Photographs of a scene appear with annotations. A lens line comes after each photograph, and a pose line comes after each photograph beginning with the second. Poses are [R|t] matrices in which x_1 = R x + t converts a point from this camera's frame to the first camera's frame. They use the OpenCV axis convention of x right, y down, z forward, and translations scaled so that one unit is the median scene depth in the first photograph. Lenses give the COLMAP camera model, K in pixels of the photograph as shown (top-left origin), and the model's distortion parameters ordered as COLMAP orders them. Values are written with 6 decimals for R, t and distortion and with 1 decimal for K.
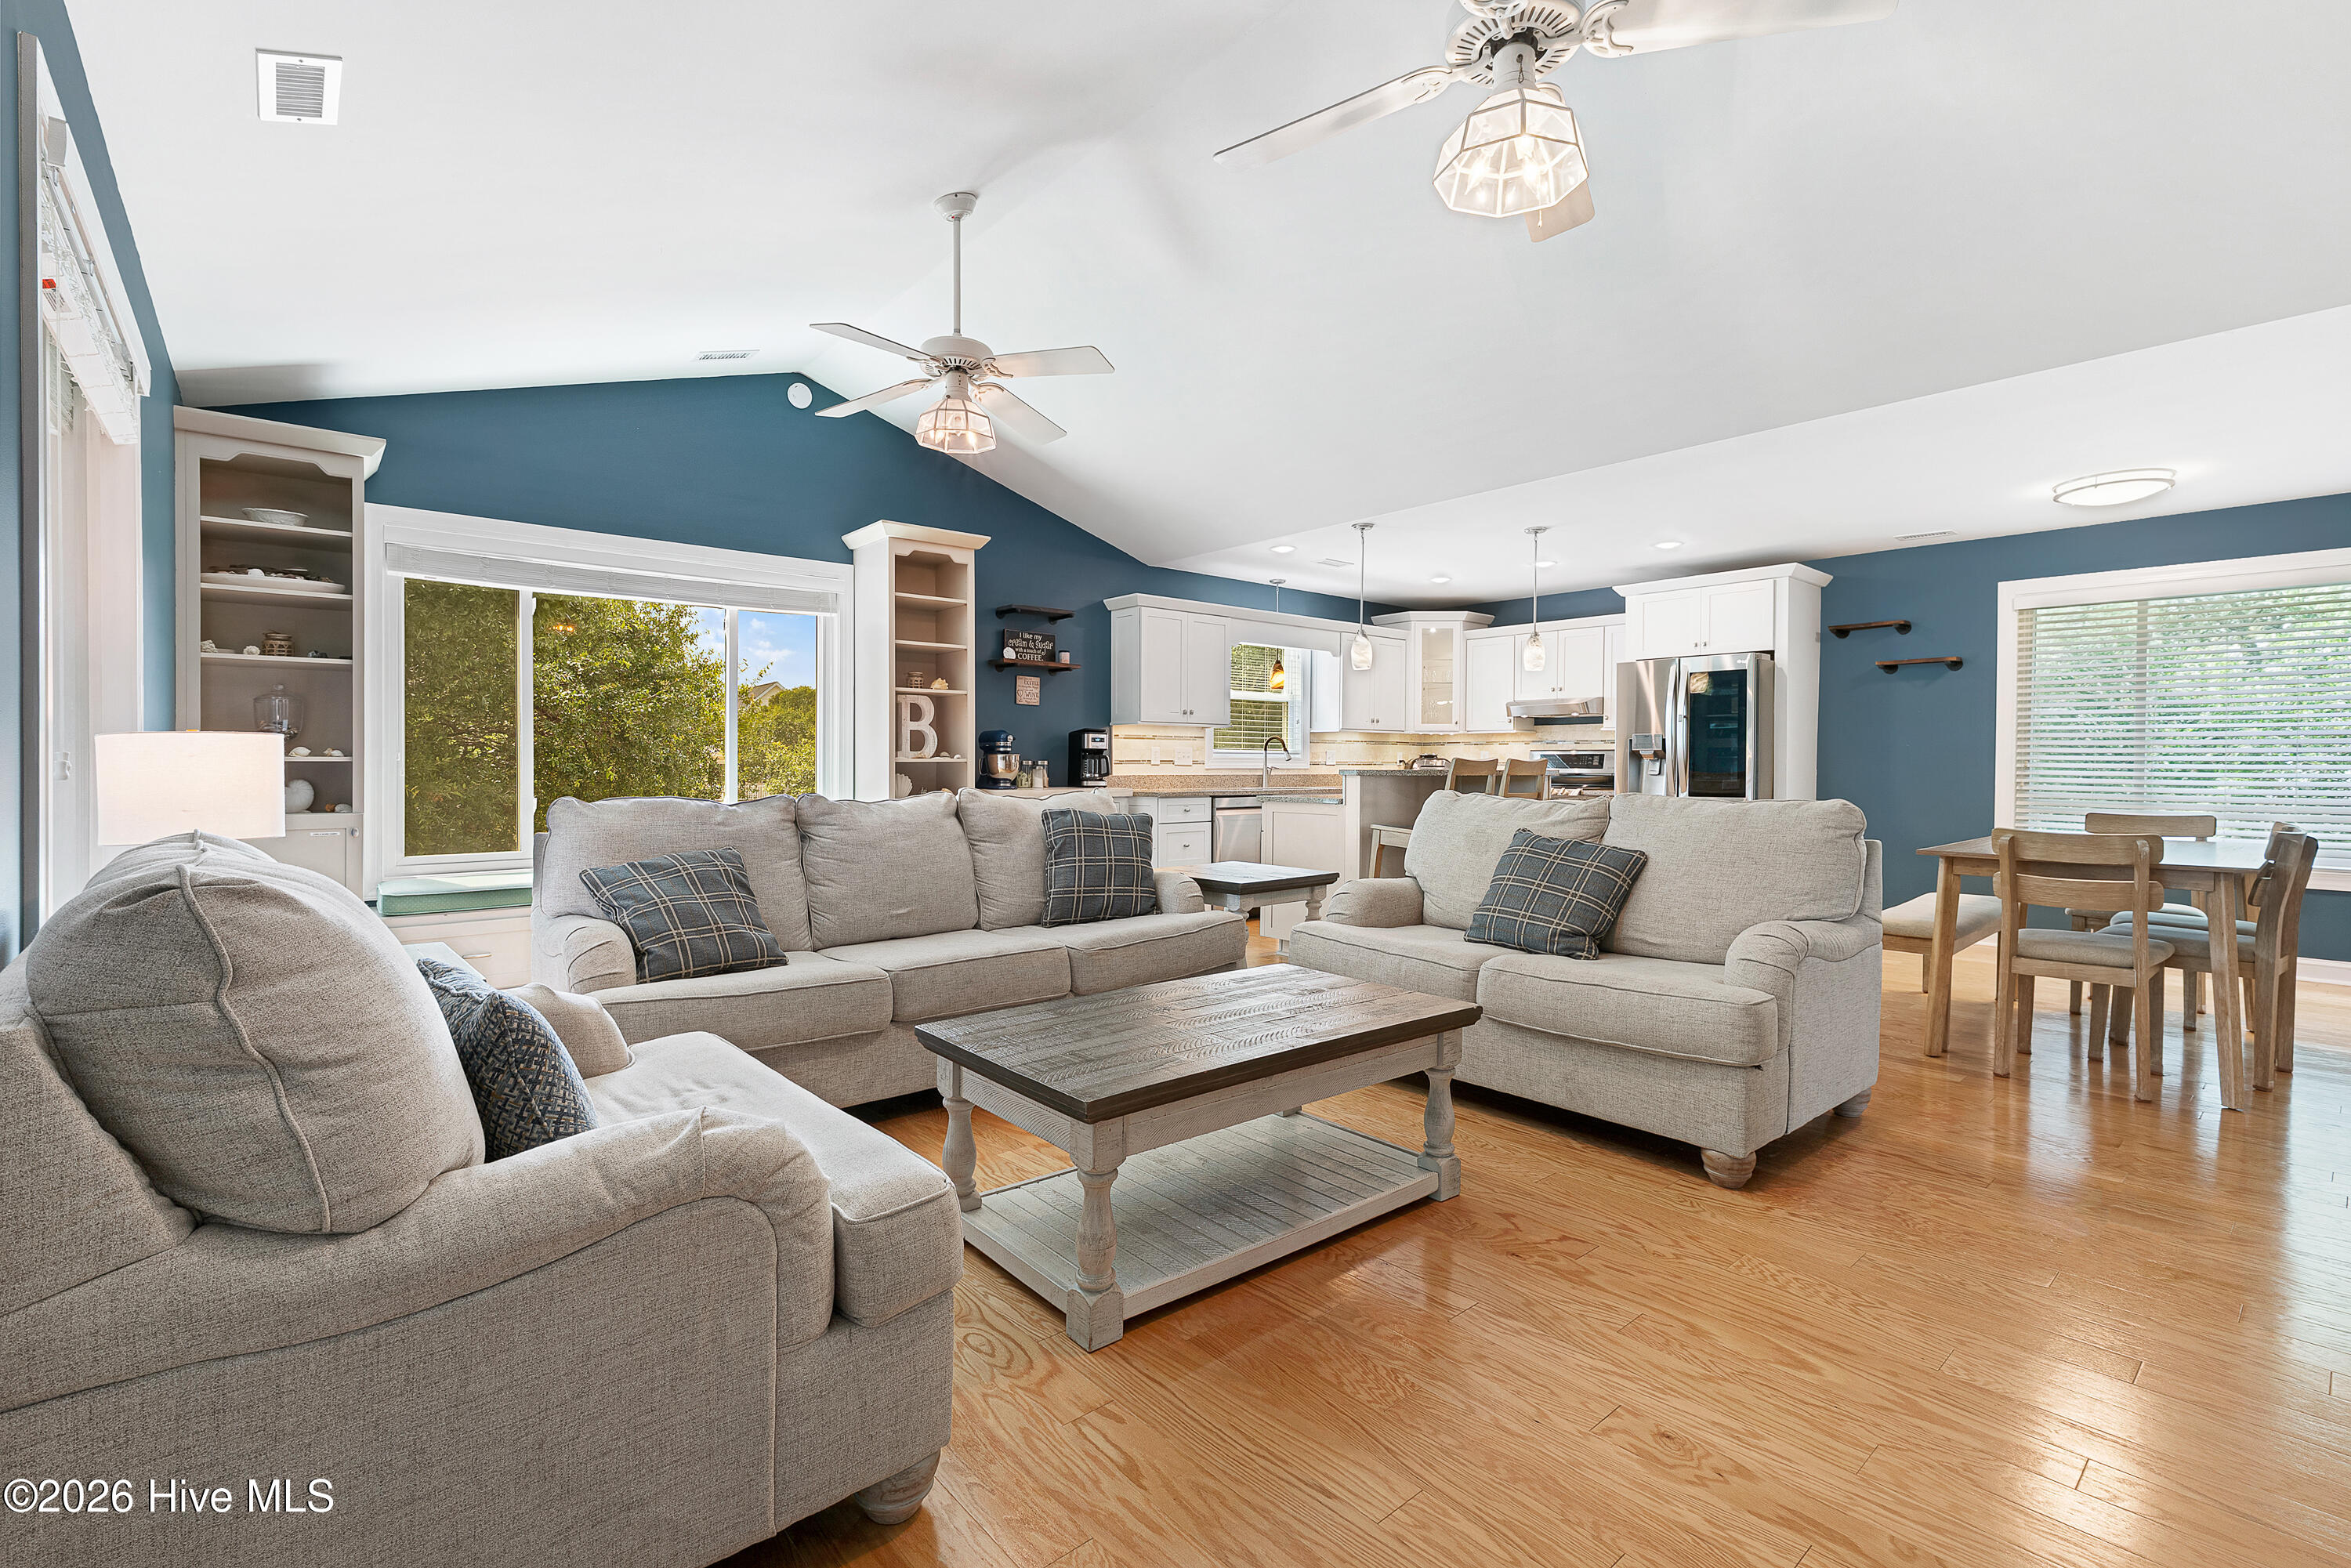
lens RADIAL K [[1035.7, 0, 1187.0], [0, 1035.7, 777.7], [0, 0, 1]] dist [-0.002223, -0.000080]
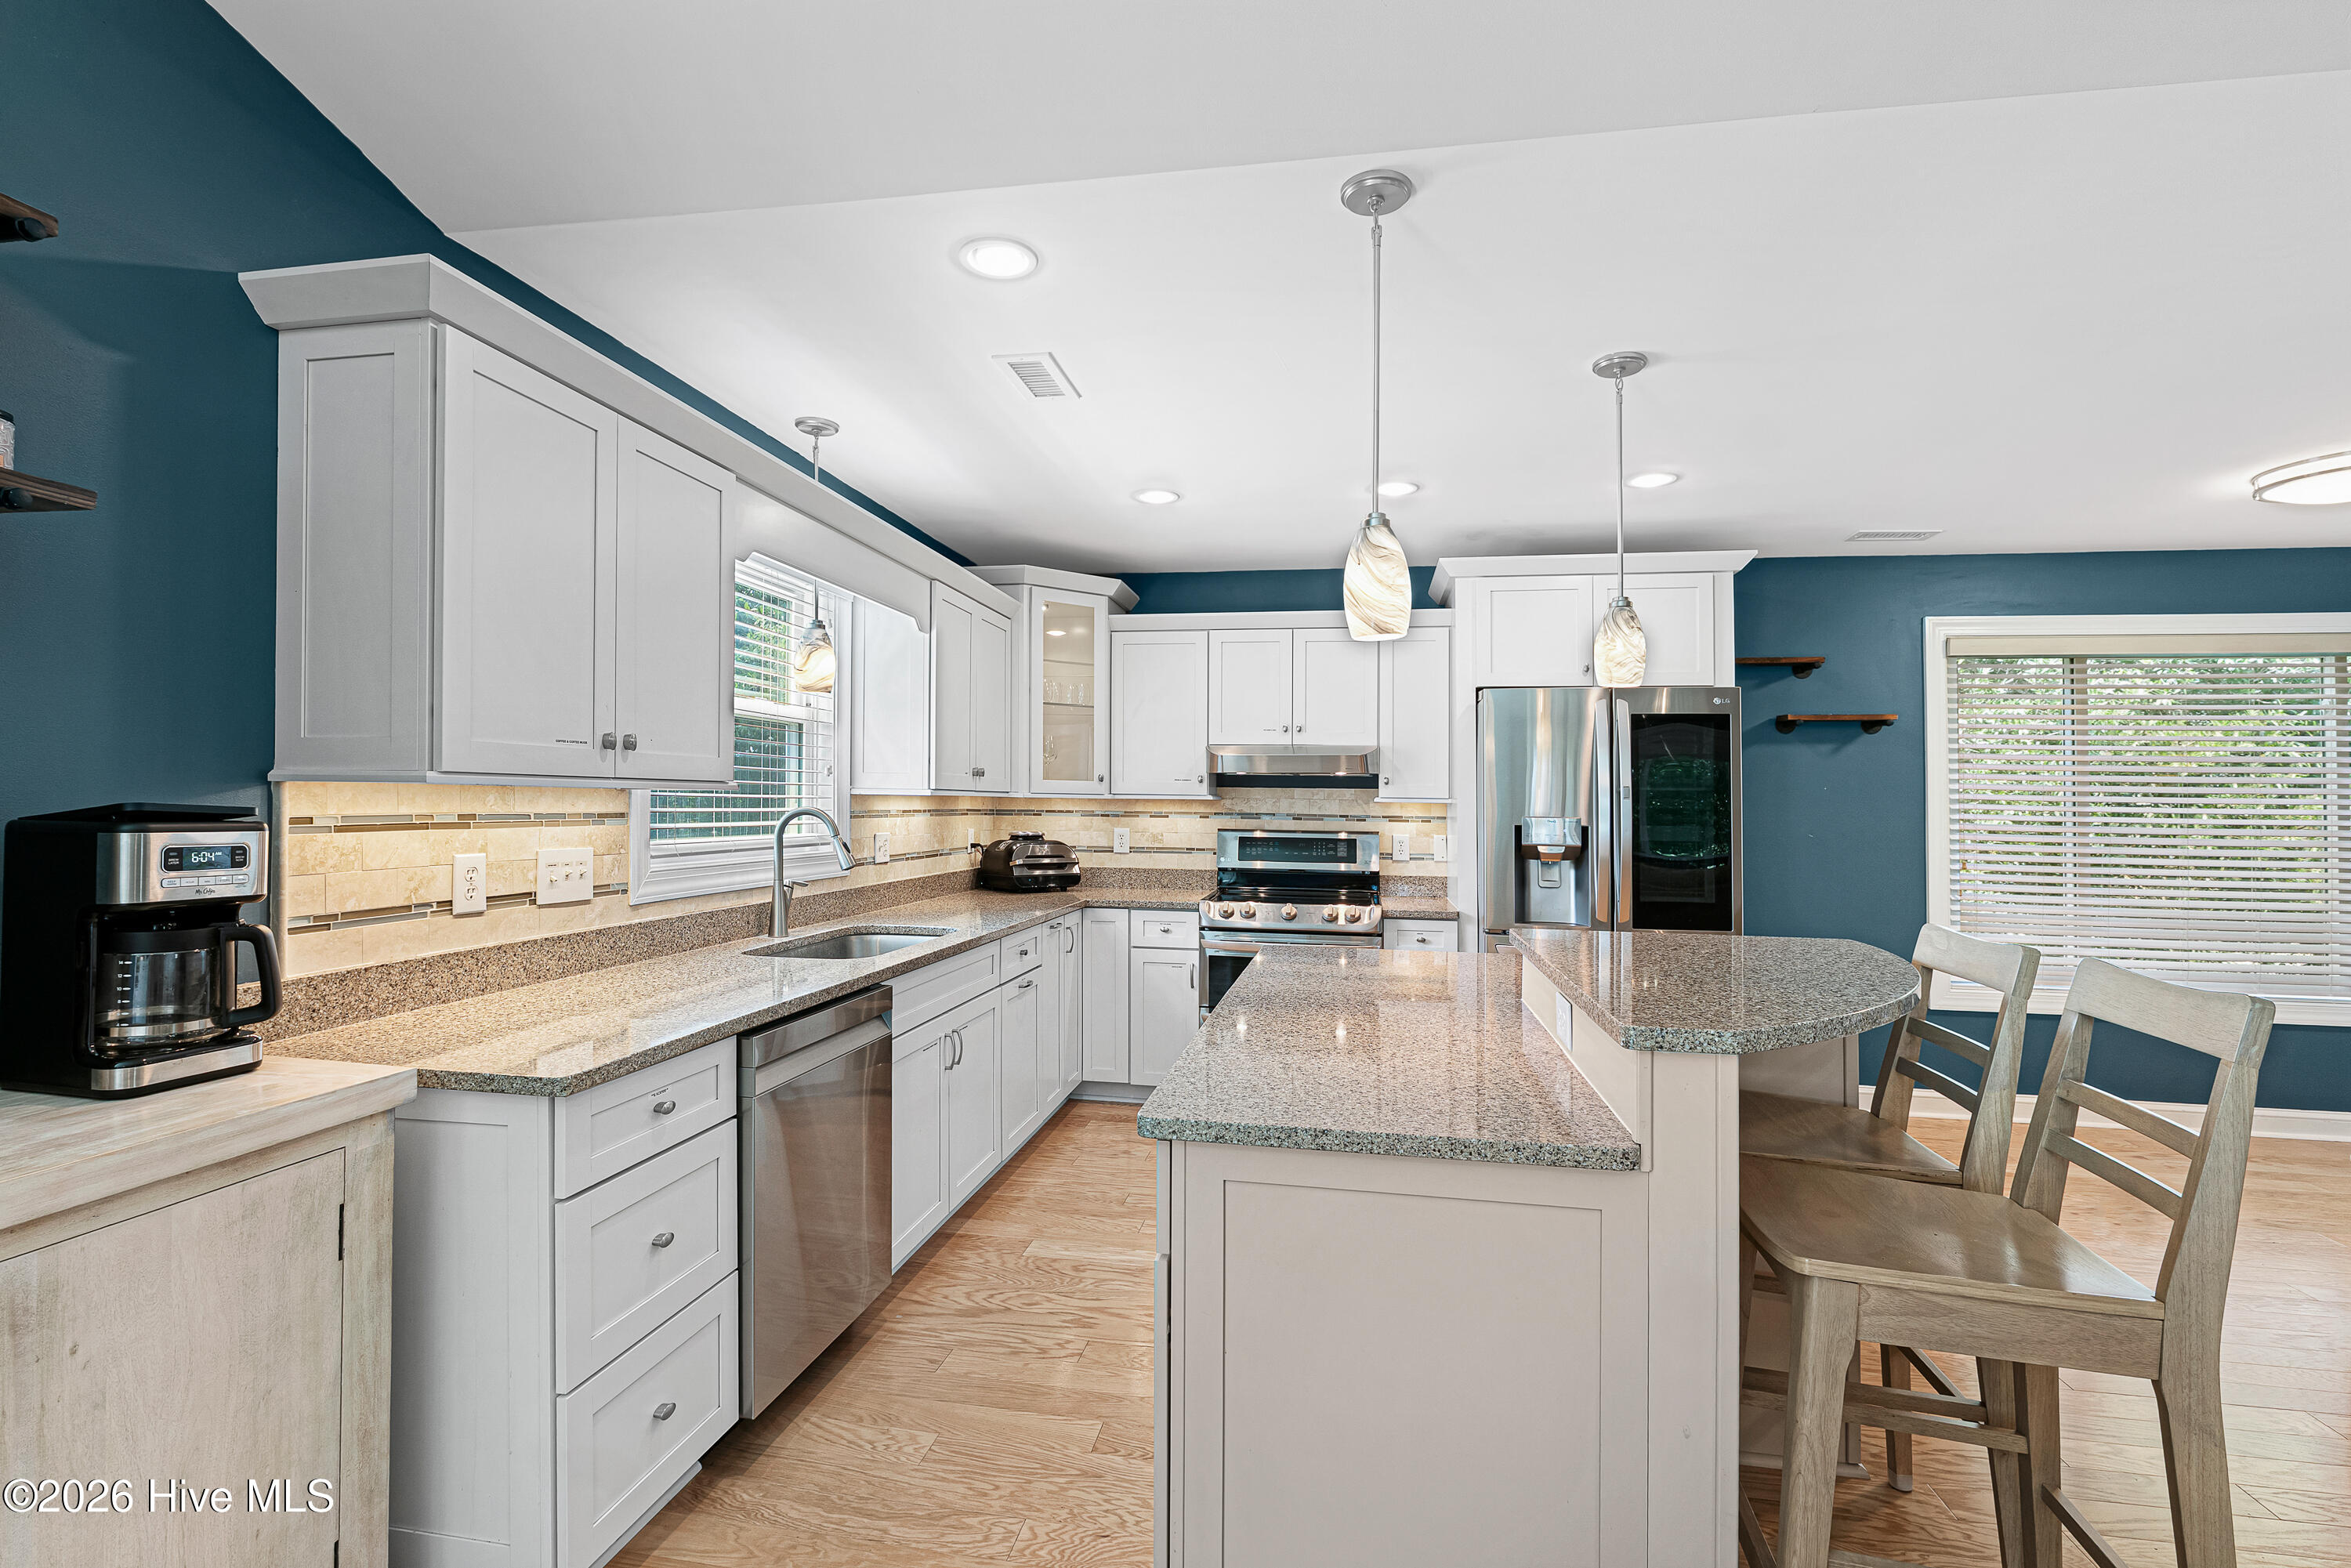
lens RADIAL K [[1033.7, 0, 1211.4], [0, 1033.7, 797.0], [0, 0, 1]] dist [-0.000490, -0.000027]
pose [[0.762199, 0.009809, 0.647268, -0.066708], [-0.000359, 0.999891, -0.014730, -0.046255], [-0.647343, 0.010995, 0.762120, 0.710893]]
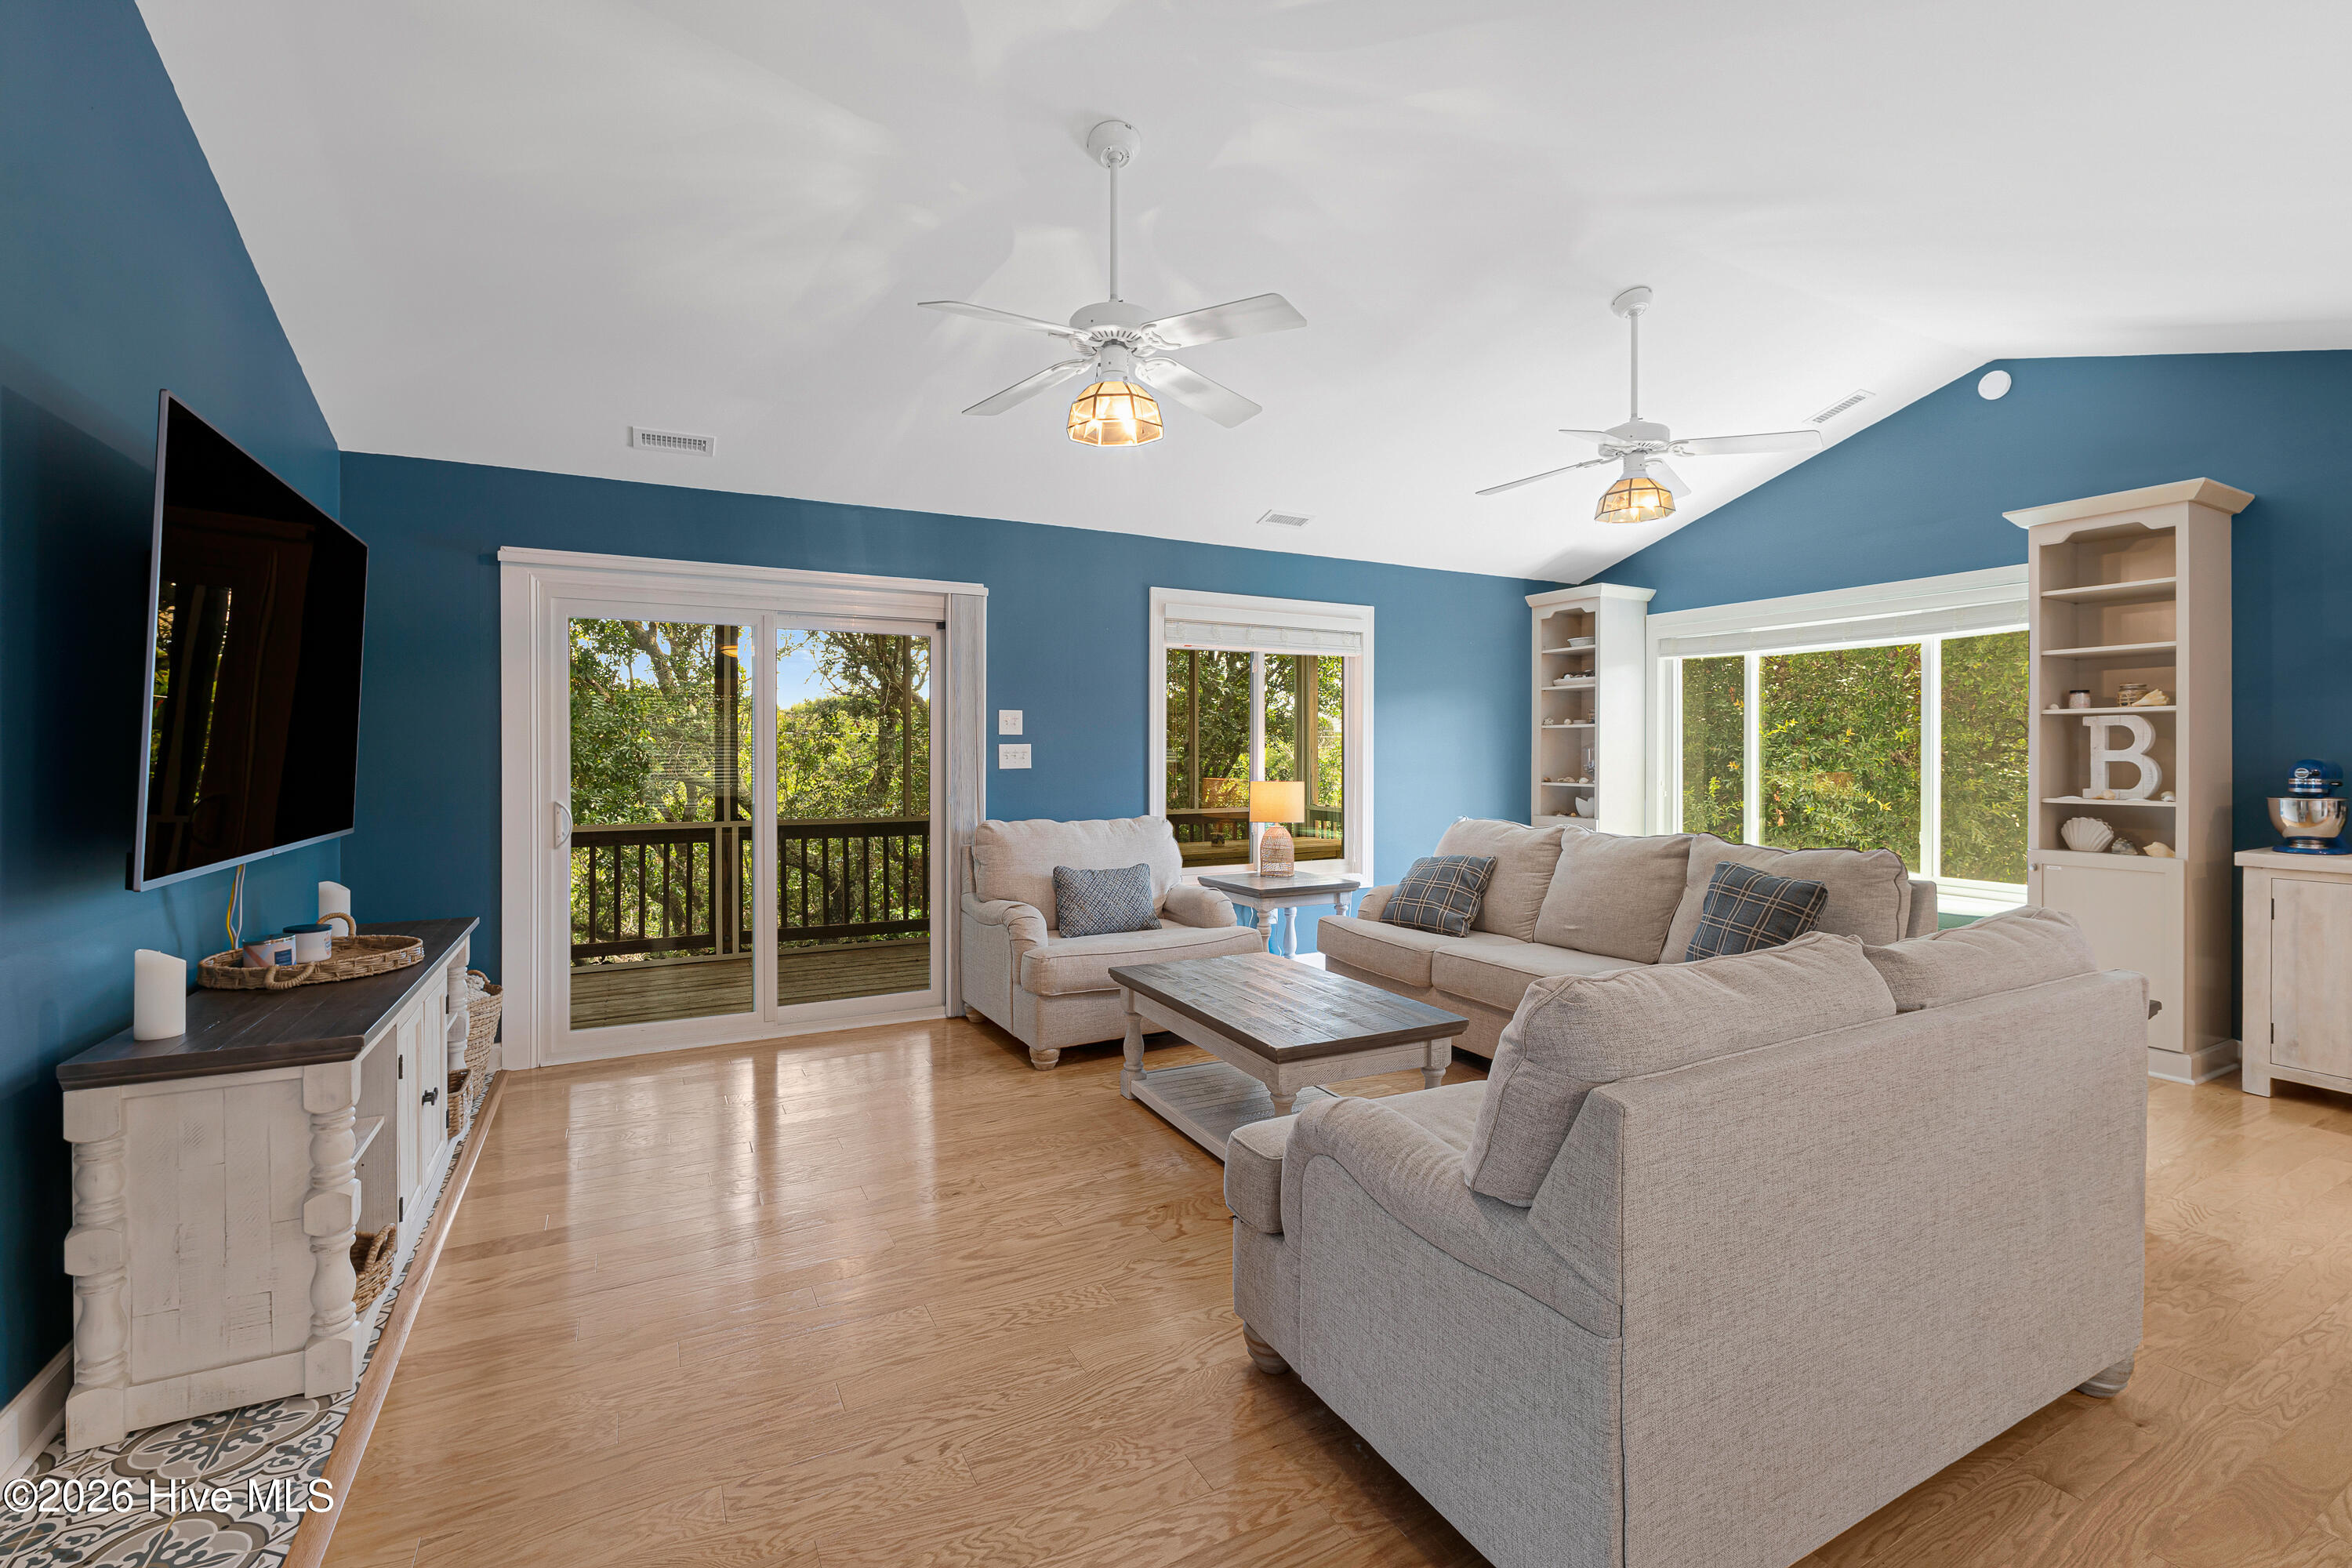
lens RADIAL K [[1023.8, 0, 1195.2], [0, 1023.8, 748.5], [0, 0, 1]] dist [-0.004341, -0.000943]
pose [[-0.199128, -0.007916, -0.979942, 0.526048], [-0.016767, 0.999849, -0.004670, -0.035863], [0.979830, 0.015501, -0.199230, 0.430604]]
